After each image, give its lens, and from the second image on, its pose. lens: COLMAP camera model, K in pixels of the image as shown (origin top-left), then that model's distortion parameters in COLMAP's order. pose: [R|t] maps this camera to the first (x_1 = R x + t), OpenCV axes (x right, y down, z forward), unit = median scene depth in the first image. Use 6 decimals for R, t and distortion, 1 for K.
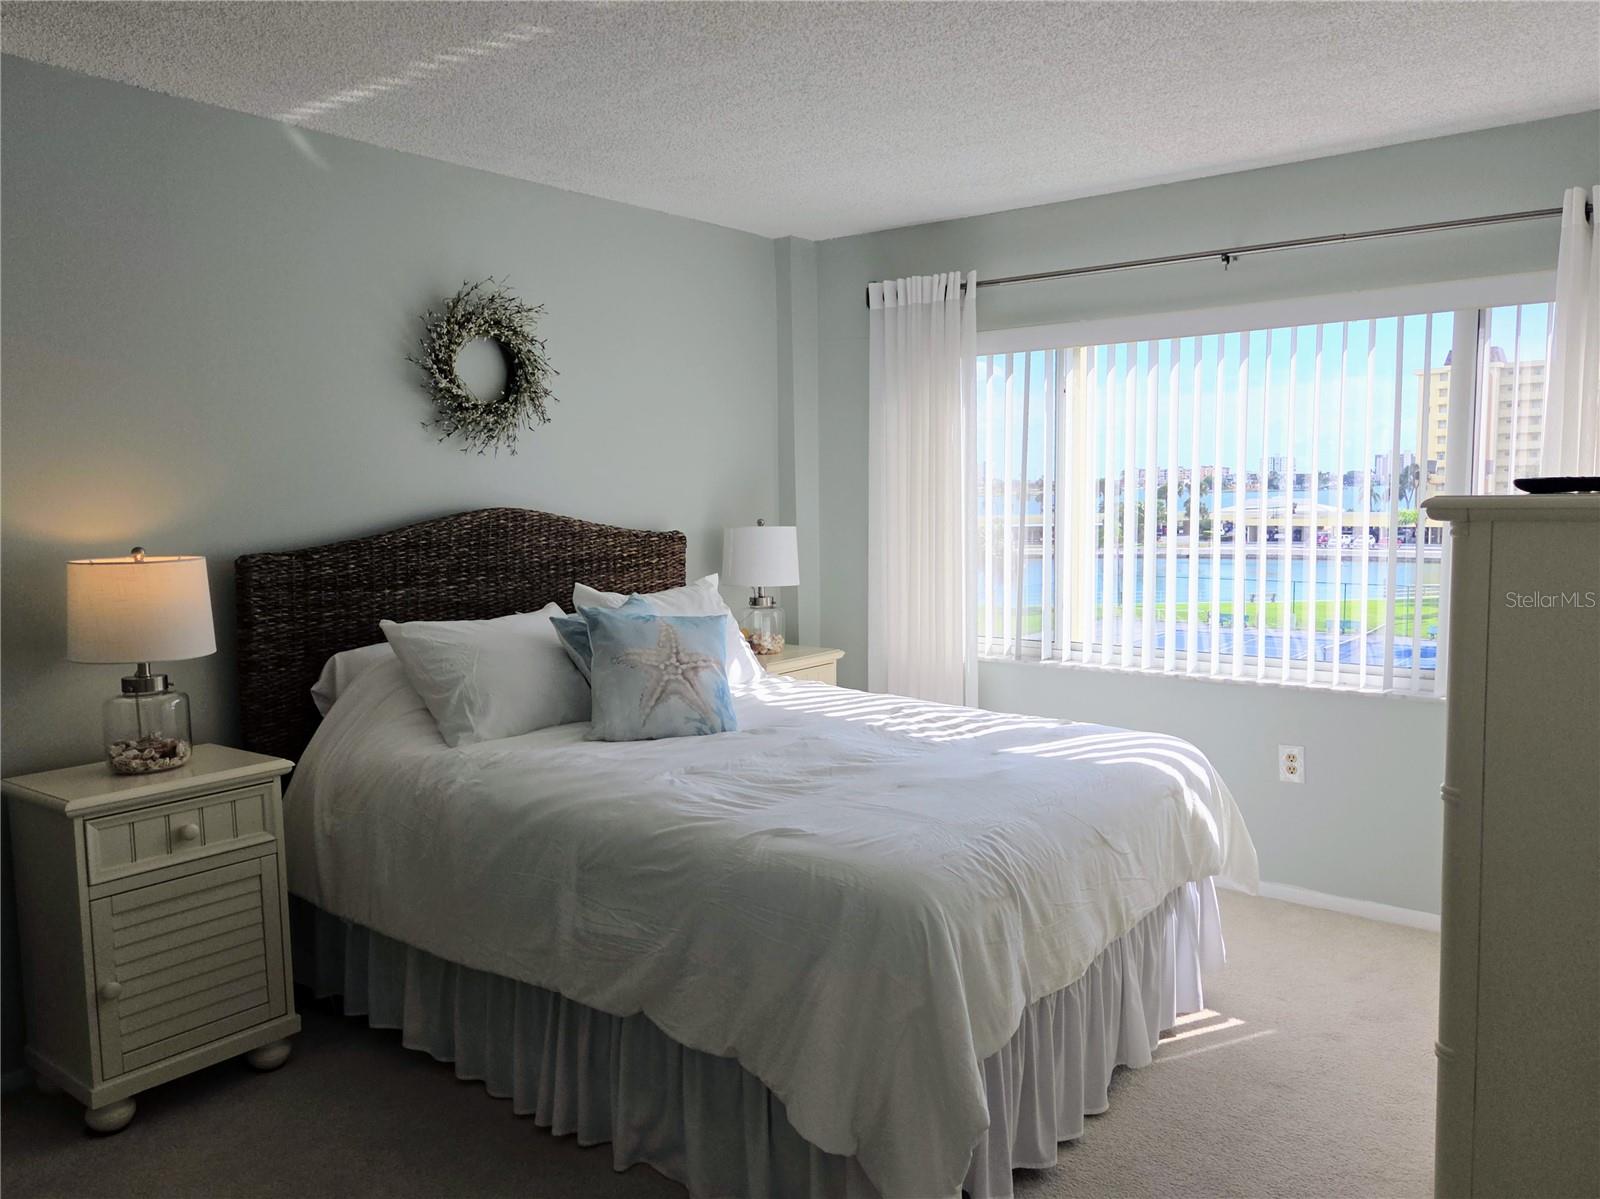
lens RADIAL K [[1158.7, 0, 799.8], [0, 1158.7, 592.7], [0, 0, 1]] dist [0.078315, -0.061132]
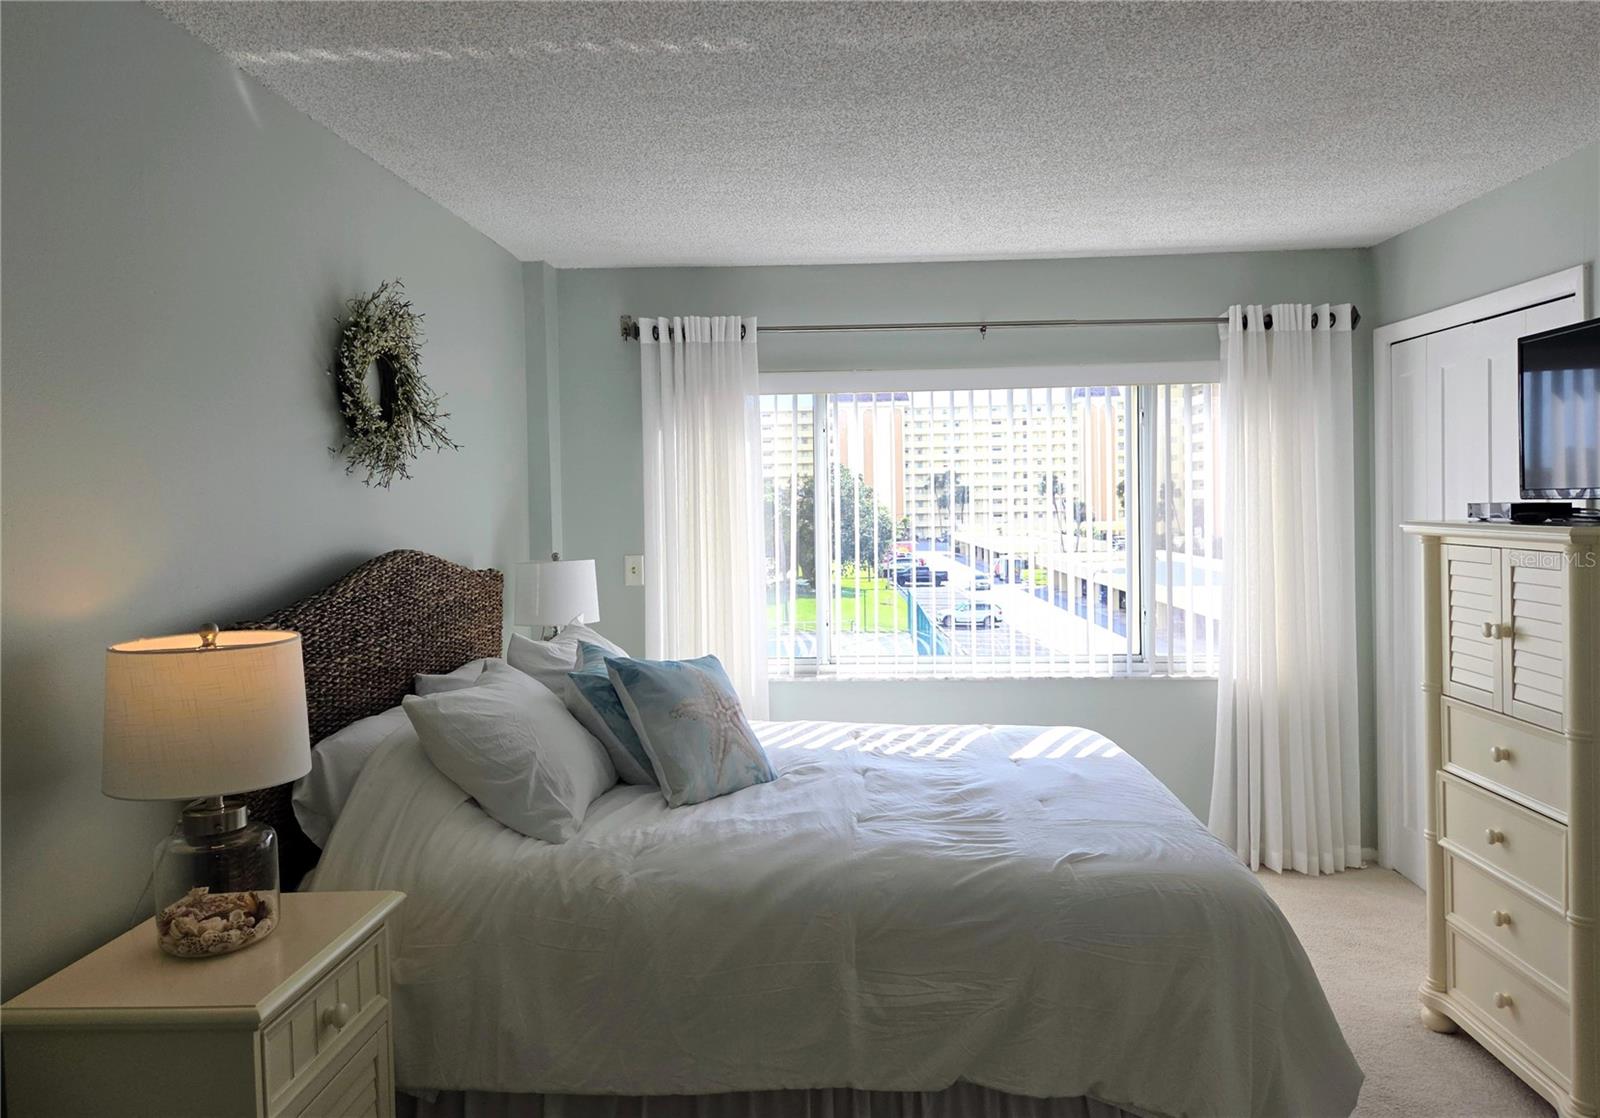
lens RADIAL K [[1110.3, 0, 783.0], [0, 1110.3, 524.4], [0, 0, 1]] dist [0.044489, 0.002382]
pose [[0.828916, -0.015549, 0.559156, -0.571404], [0.058545, 0.996535, -0.059077, -0.033018], [-0.556300, 0.081705, 0.826955, 0.220541]]
